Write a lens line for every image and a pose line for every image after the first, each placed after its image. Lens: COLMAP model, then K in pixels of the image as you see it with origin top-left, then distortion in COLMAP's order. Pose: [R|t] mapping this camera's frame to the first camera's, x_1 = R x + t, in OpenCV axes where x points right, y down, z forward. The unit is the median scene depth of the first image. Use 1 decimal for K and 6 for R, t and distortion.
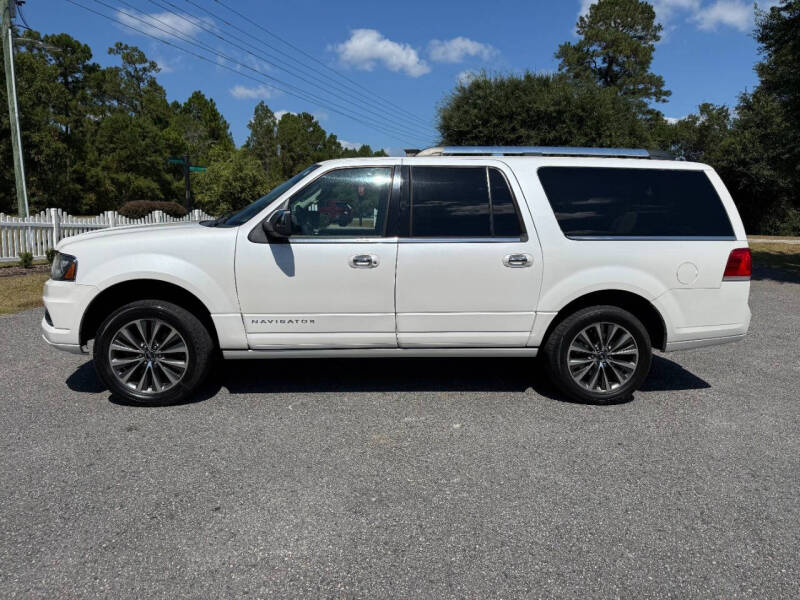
lens RADIAL K [[573.7, 0, 406.9], [0, 573.7, 297.0], [0, 0, 1]] dist [0.009825, -0.002349]
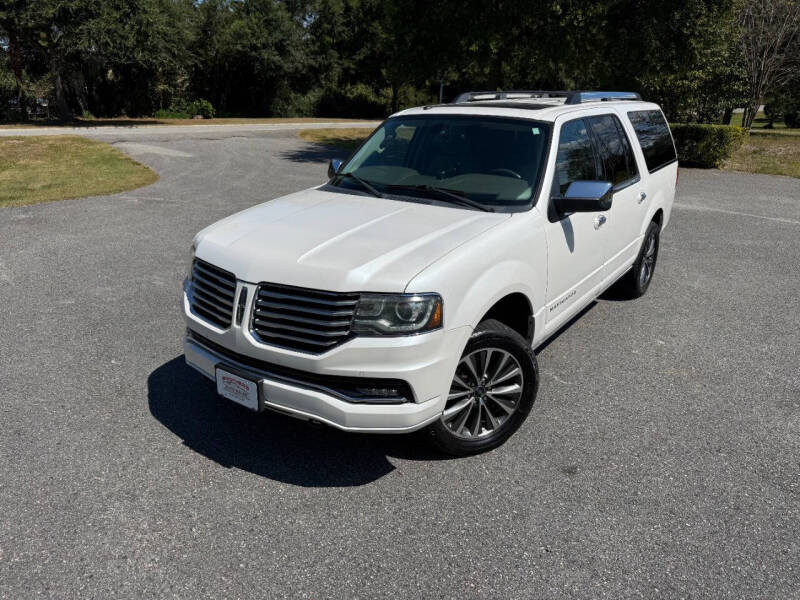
lens RADIAL K [[575.0, 0, 406.2], [0, 575.0, 289.0], [0, 0, 1]] dist [0.013772, -0.004923]
pose [[0.654852, -0.257175, 0.710655, -0.989084], [0.120777, 0.963848, 0.237509, -0.218006], [-0.746044, -0.069702, 0.662238, 0.540496]]
